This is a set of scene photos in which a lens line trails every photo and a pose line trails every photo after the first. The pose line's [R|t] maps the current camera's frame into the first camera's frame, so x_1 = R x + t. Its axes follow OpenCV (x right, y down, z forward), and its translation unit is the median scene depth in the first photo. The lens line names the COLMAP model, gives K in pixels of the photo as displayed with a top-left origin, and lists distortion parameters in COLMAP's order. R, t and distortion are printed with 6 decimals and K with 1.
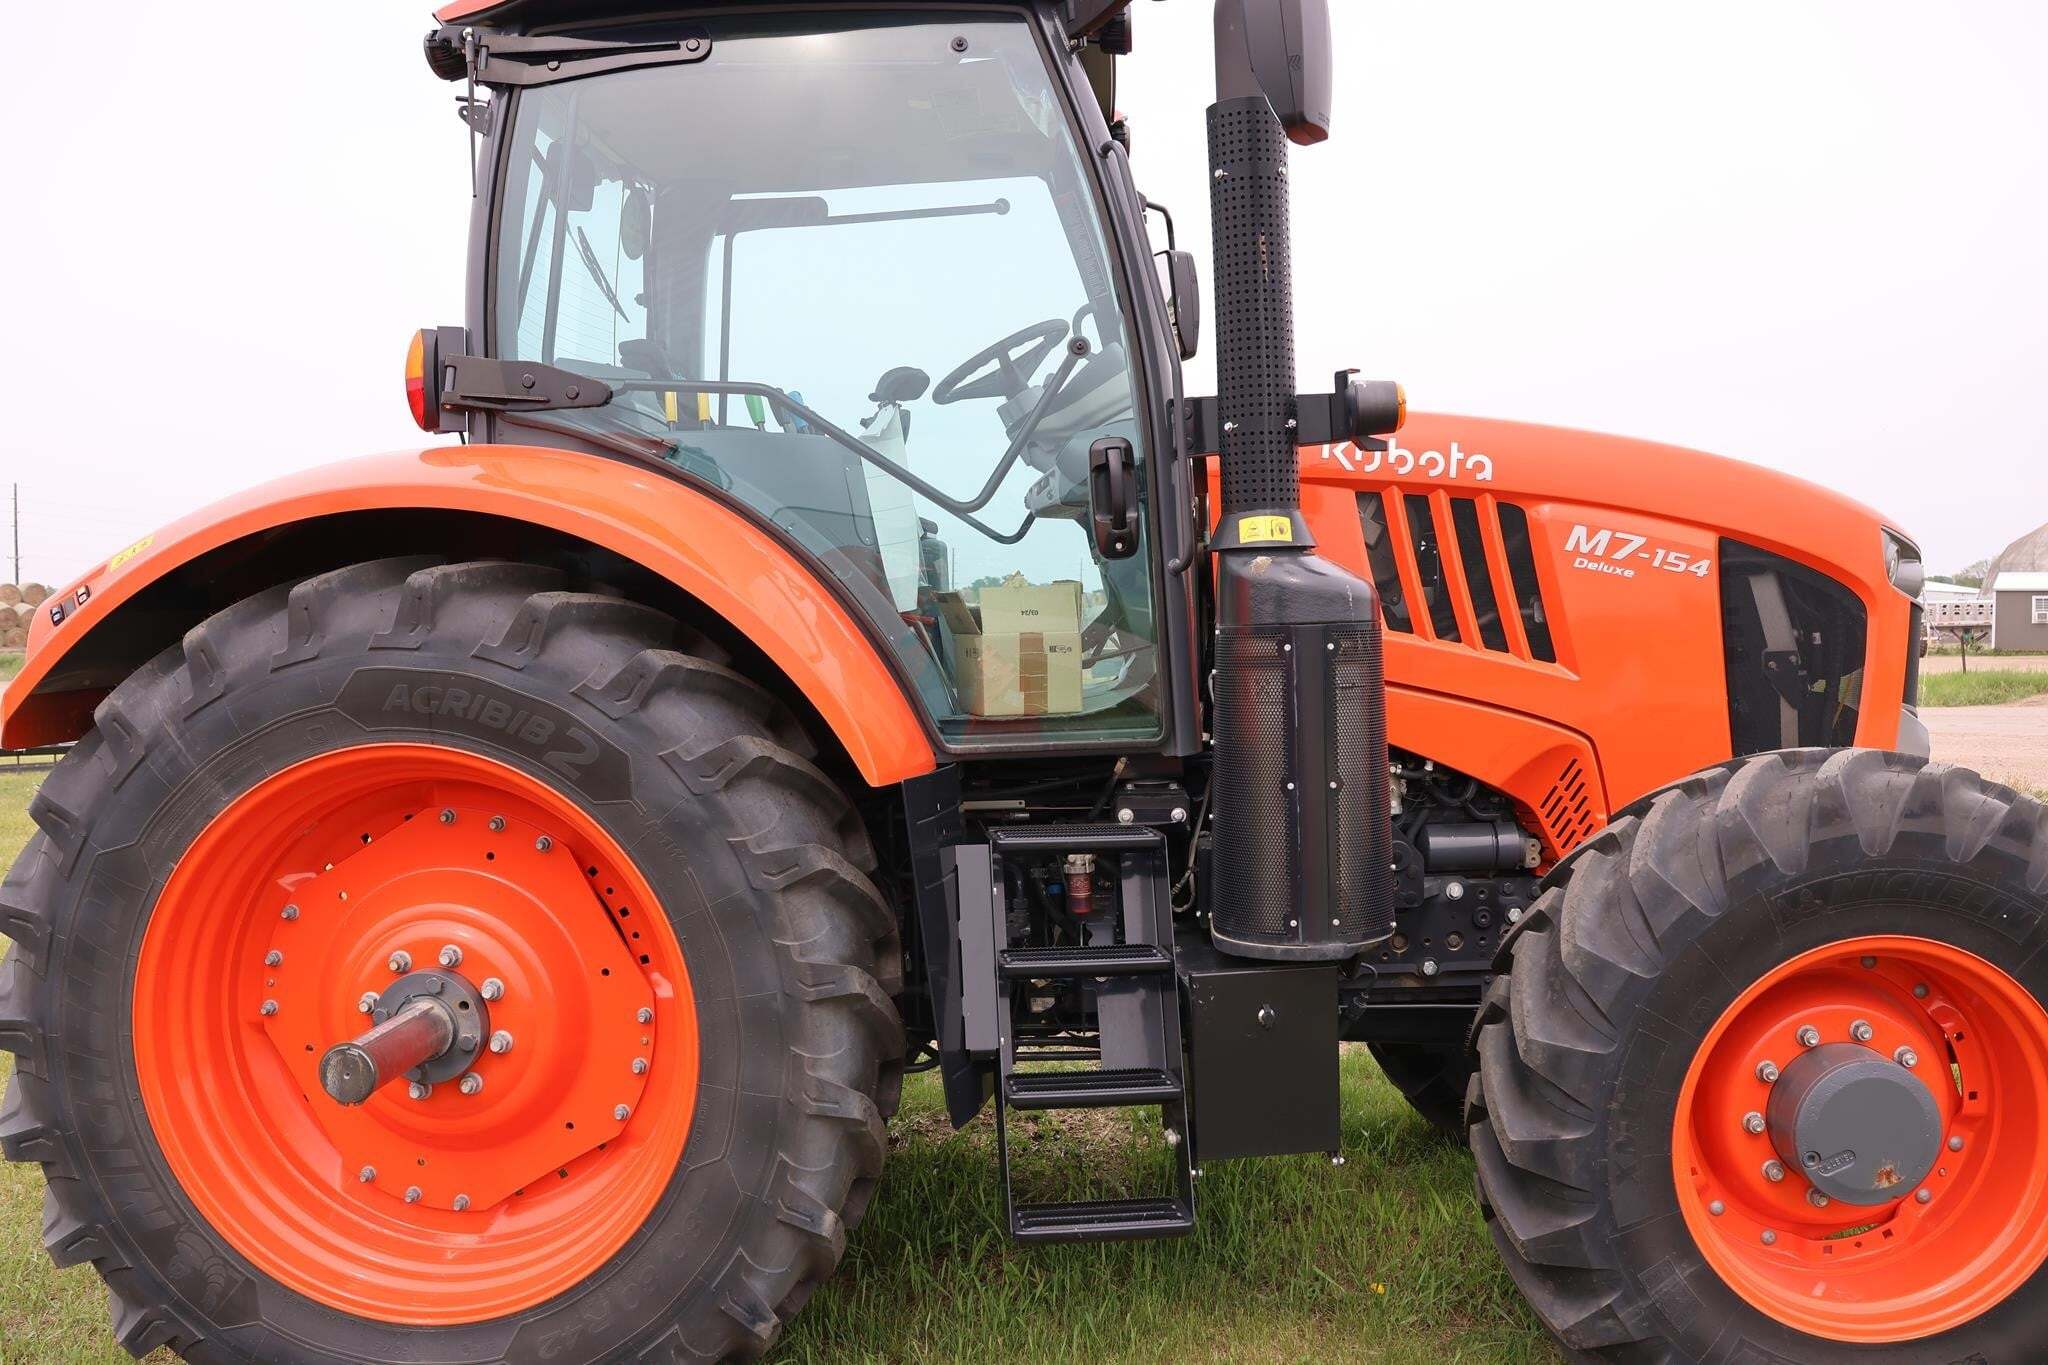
lens RADIAL K [[1735.9, 0, 1024.0], [0, 1735.9, 682.5], [0, 0, 1]] dist [-0.156648, 0.143591]
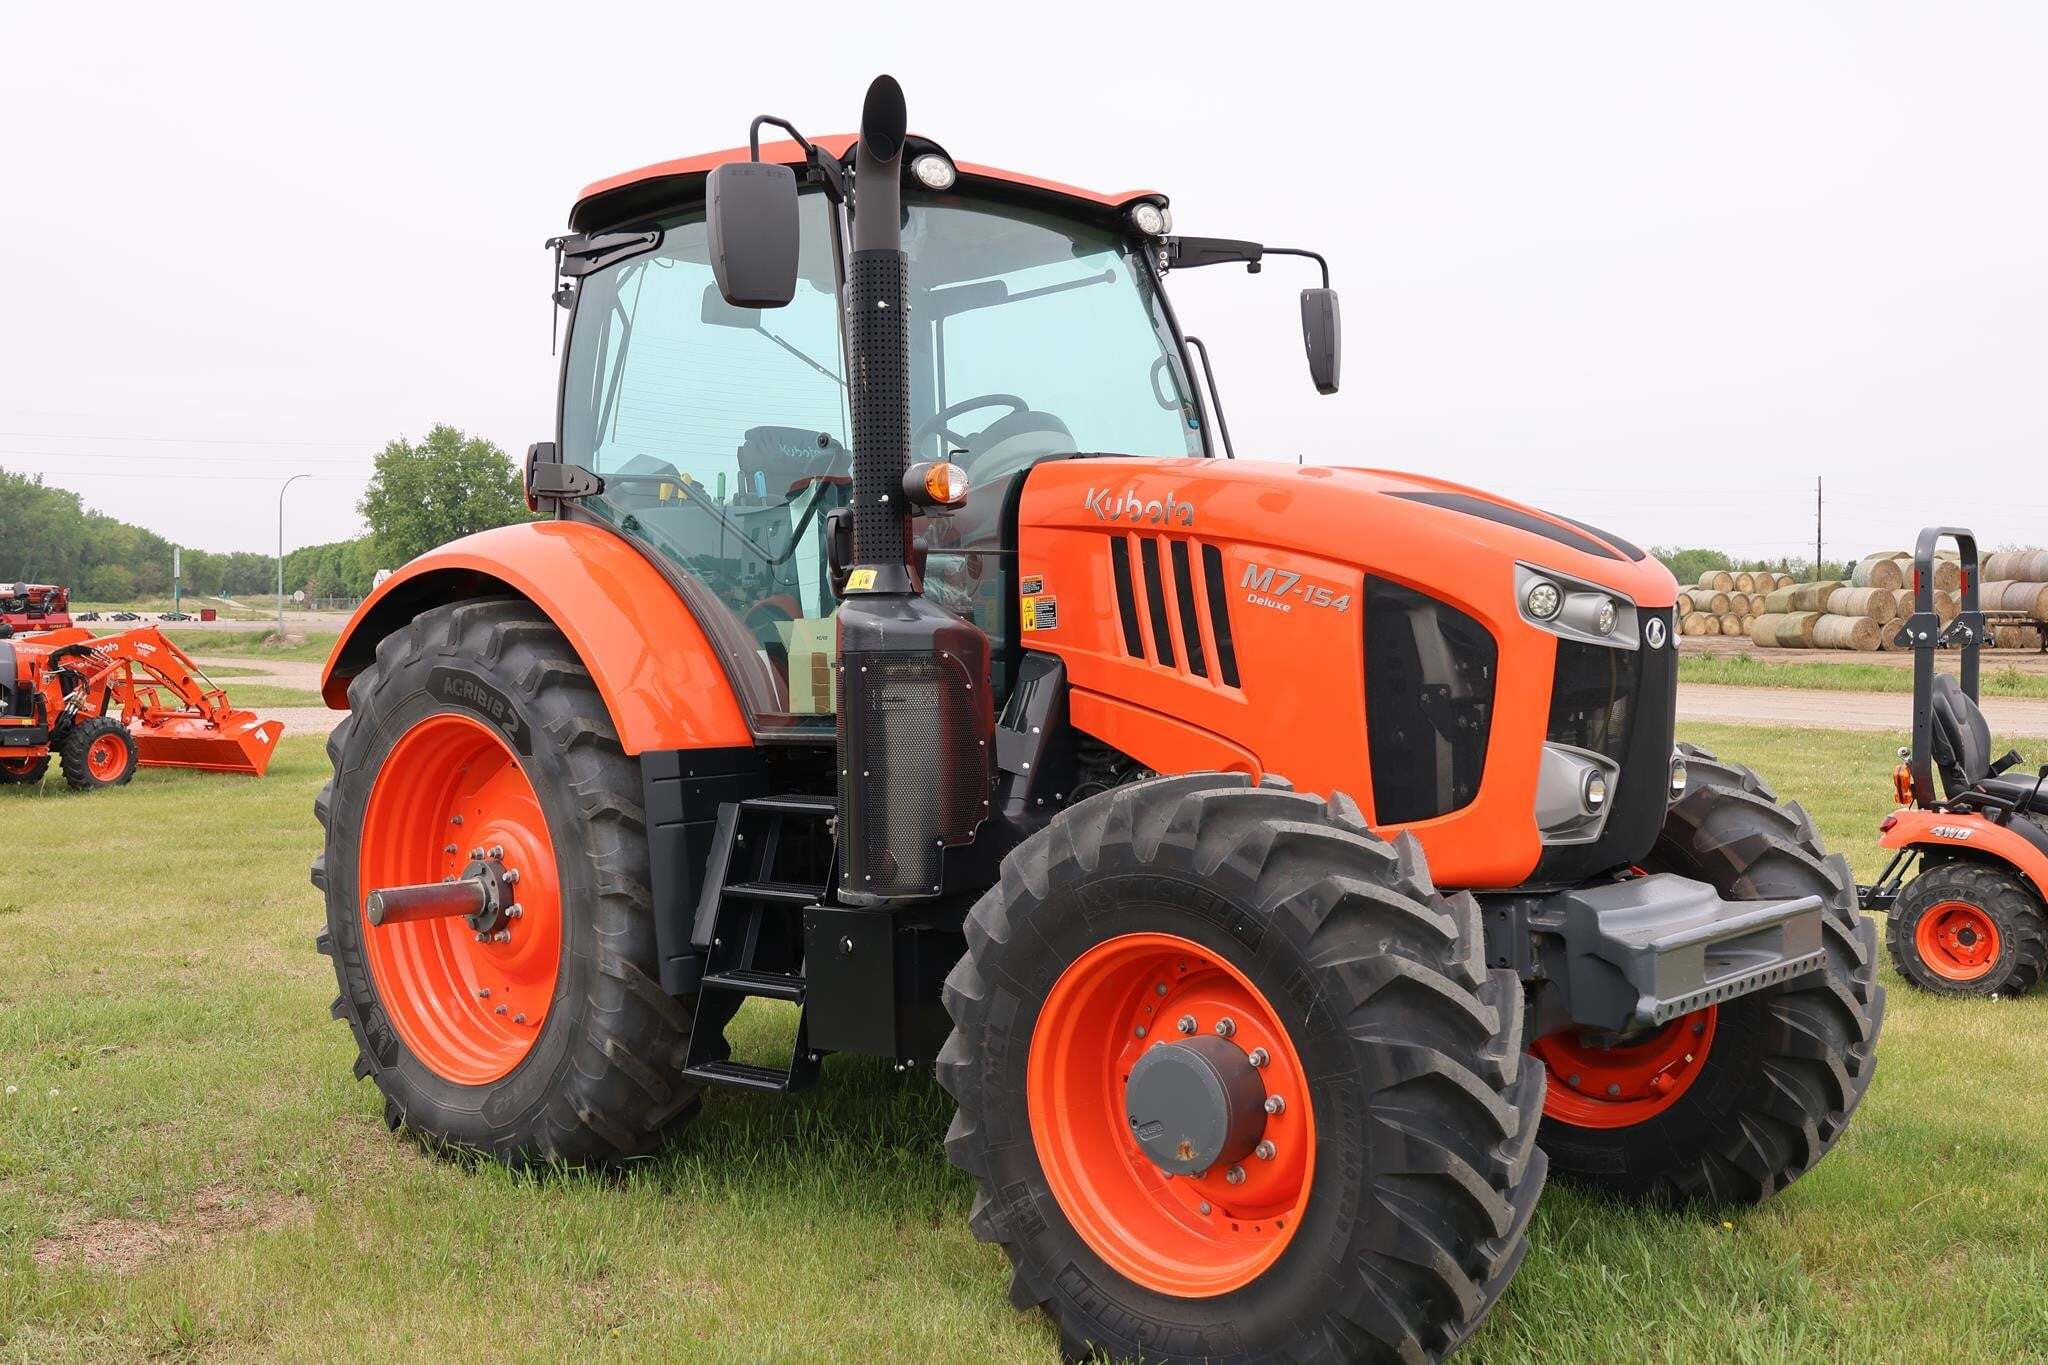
lens RADIAL K [[2073.2, 0, 1024.0], [0, 2073.2, 682.5], [0, 0, 1]] dist [-0.081210, 0.237785]
pose [[0.758286, 0.030182, -0.651223, 1.250127], [-0.027147, 0.999523, 0.014714, -0.035869], [0.651357, 0.006521, 0.758743, -0.123724]]
